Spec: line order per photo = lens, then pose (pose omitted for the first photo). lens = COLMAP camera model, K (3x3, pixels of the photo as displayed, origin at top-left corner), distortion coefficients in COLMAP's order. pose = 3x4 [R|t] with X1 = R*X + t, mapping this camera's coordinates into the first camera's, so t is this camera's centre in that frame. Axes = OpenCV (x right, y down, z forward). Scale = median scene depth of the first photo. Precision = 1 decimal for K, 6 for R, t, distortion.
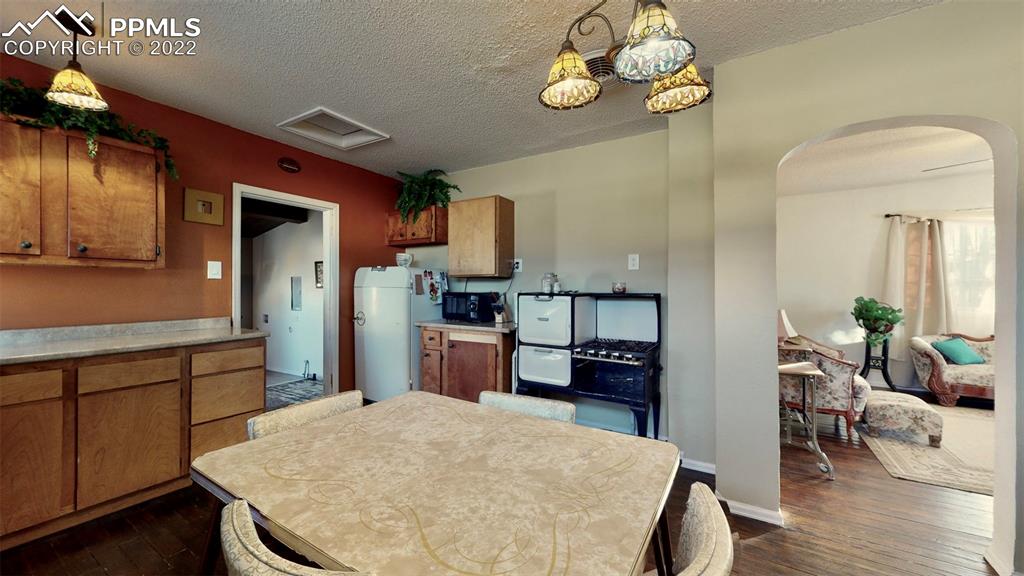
lens RADIAL K [[375.7, 0, 512.0], [0, 375.7, 288.0], [0, 0, 1]] dist [-0.000139, 0.000104]
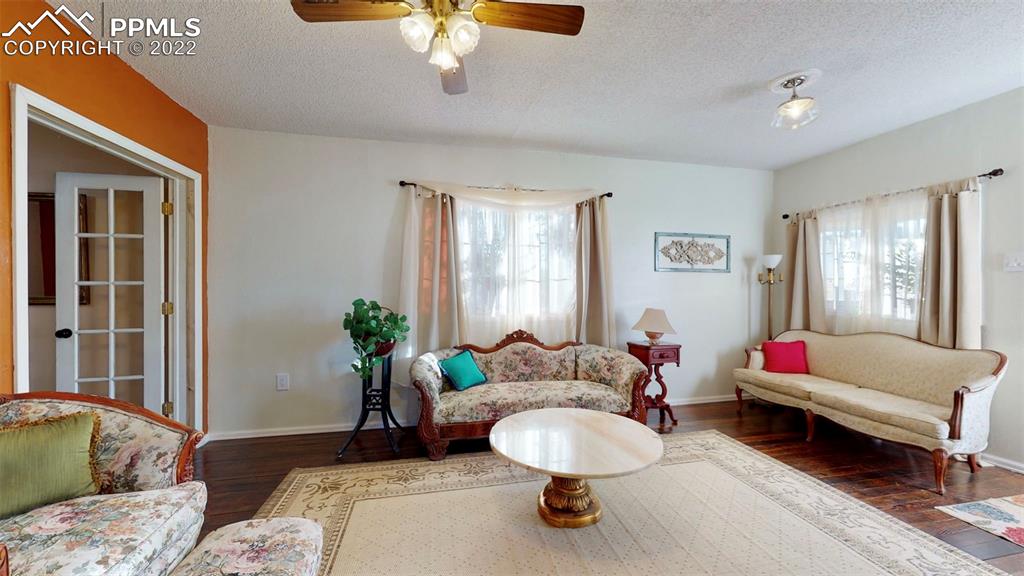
lens RADIAL K [[375.7, 0, 512.0], [0, 375.7, 288.0], [0, 0, 1]] dist [-0.000139, 0.000104]
pose [[0.720236, -0.002093, 0.693726, 1.046915], [-0.007569, 0.999912, 0.010876, -0.008186], [-0.693687, -0.013084, 0.720157, 0.553770]]
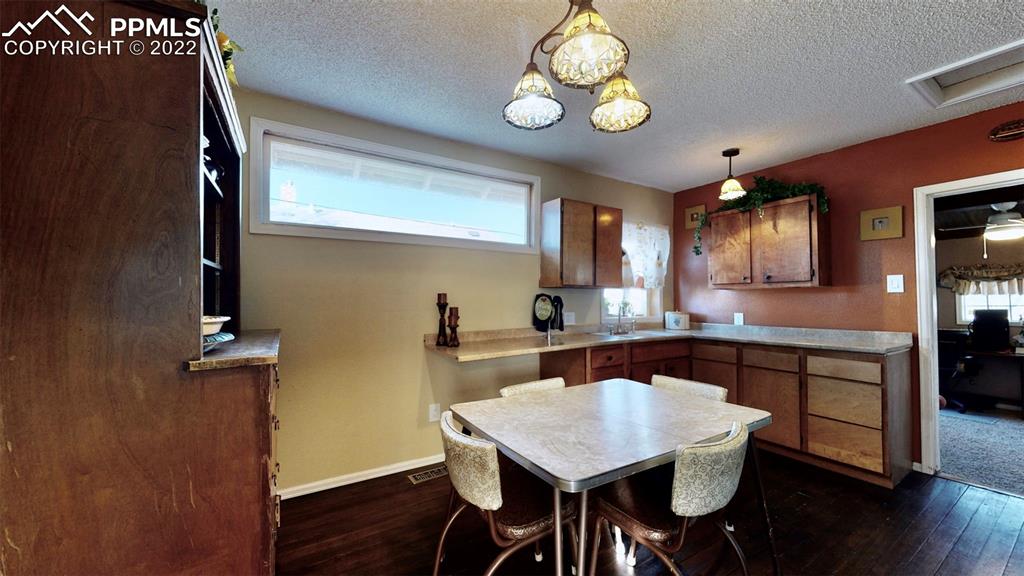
lens RADIAL K [[375.7, 0, 512.0], [0, 375.7, 288.0], [0, 0, 1]] dist [-0.000139, 0.000104]
pose [[-0.443437, -0.033596, -0.895676, 0.546323], [-0.001441, 0.999323, -0.036770, 0.001610], [0.896304, -0.015014, -0.443185, 0.537754]]
